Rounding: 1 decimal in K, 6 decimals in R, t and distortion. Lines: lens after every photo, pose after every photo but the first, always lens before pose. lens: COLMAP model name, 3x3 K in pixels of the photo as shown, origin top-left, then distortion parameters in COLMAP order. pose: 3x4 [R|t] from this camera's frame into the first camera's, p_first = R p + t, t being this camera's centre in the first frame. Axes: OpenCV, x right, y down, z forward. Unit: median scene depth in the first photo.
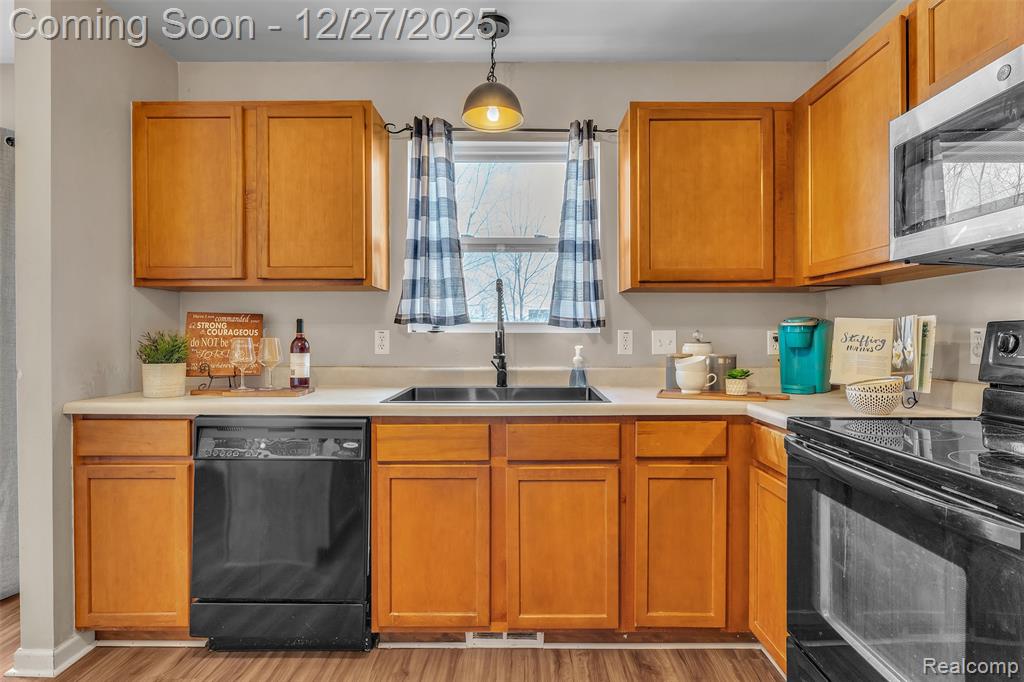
lens RADIAL K [[516.2, 0, 526.0], [0, 516.2, 340.9], [0, 0, 1]] dist [-0.000596, 0.000470]
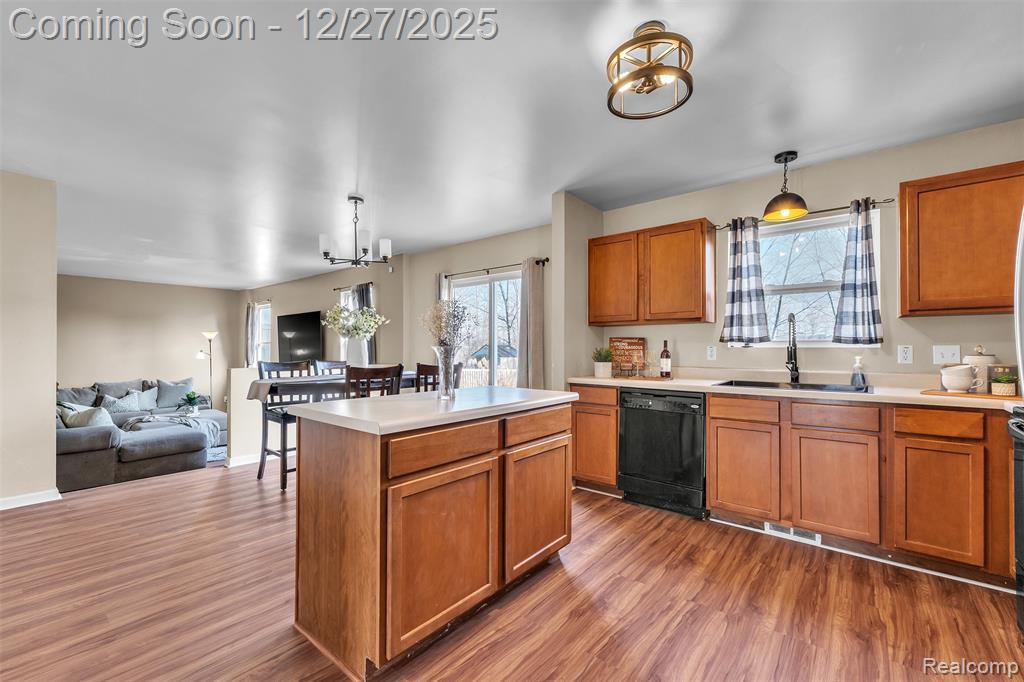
lens RADIAL K [[441.0, 0, 511.9], [0, 441.0, 344.9], [0, 0, 1]] dist [0.003811, -0.000460]
pose [[0.769213, -0.004723, -0.638975, 0.158275], [-0.007168, 0.999846, -0.016018, 0.004078], [0.638953, 0.016902, 0.769060, -0.593925]]
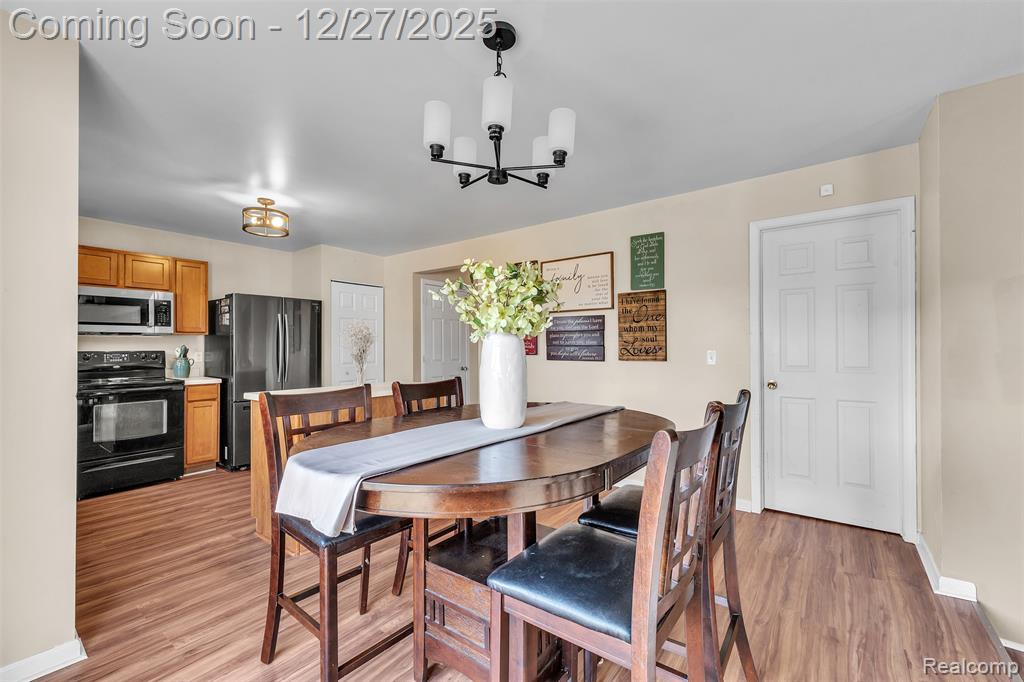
lens RADIAL K [[441.0, 0, 510.9], [0, 441.0, 344.2], [0, 0, 1]] dist [0.003811, -0.000460]
pose [[-0.796239, 0.010653, 0.604889, -1.932518], [0.013183, 0.999913, -0.000257, -0.031048], [-0.604839, 0.007770, -0.796310, 0.981509]]
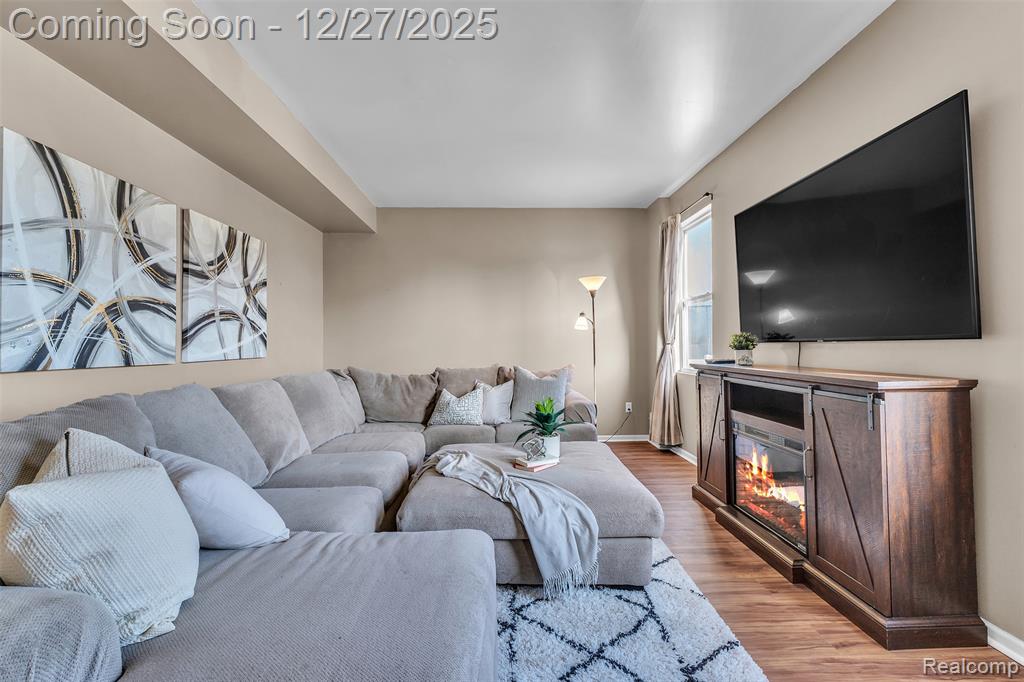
lens RADIAL K [[441.0, 0, 512.9], [0, 441.0, 338.4], [0, 0, 1]] dist [0.003811, -0.000460]
pose [[0.028494, -0.015412, -0.999475, -2.405293], [-0.007549, 0.999849, -0.015633, 0.155913], [0.999565, 0.007990, 0.028374, 0.260207]]
